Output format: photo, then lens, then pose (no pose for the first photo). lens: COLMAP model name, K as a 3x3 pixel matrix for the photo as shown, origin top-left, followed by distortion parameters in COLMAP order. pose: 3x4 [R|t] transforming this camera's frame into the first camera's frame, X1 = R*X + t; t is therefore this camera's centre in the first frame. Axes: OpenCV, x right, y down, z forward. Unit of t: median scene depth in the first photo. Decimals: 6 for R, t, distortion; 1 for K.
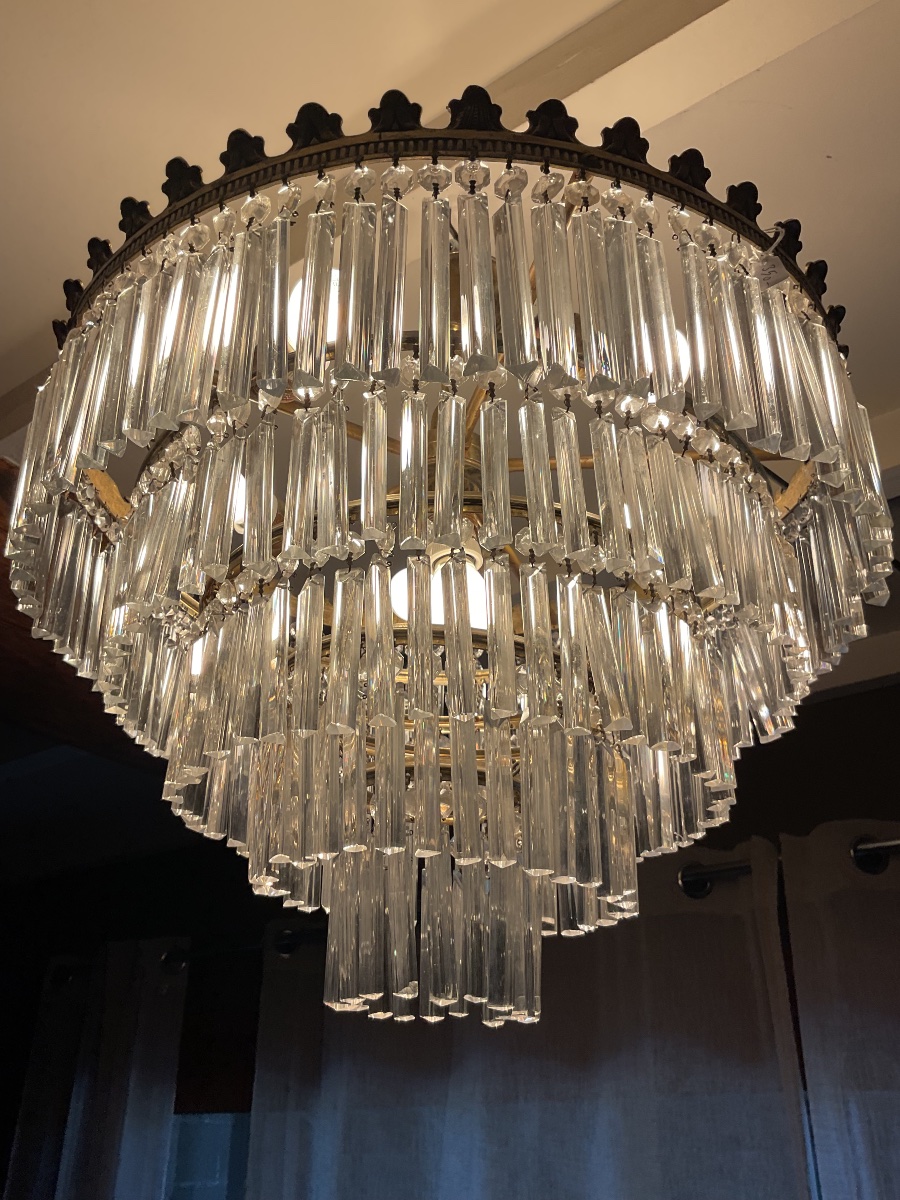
lens RADIAL K [[1021.3, 0, 441.9], [0, 1021.3, 596.3], [0, 0, 1]] dist [-0.007825, -0.007708]
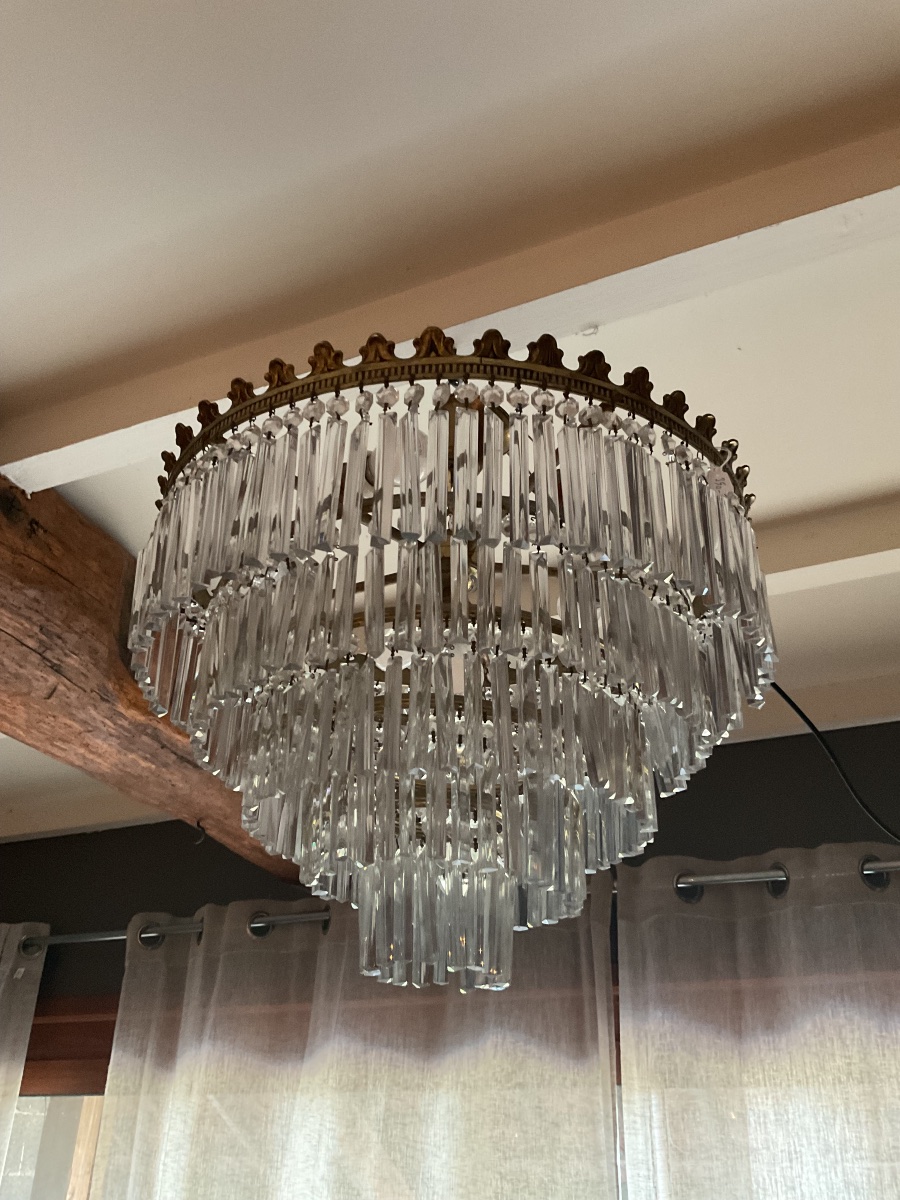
lens RADIAL K [[1021.3, 0, 456.0], [0, 1021.3, 601.0], [0, 0, 1]] dist [-0.007825, -0.007708]
pose [[0.978431, 0.113603, 0.172533, -0.292636], [-0.112136, 0.993525, -0.018261, -0.081288], [-0.173490, -0.001480, 0.984835, -0.394177]]
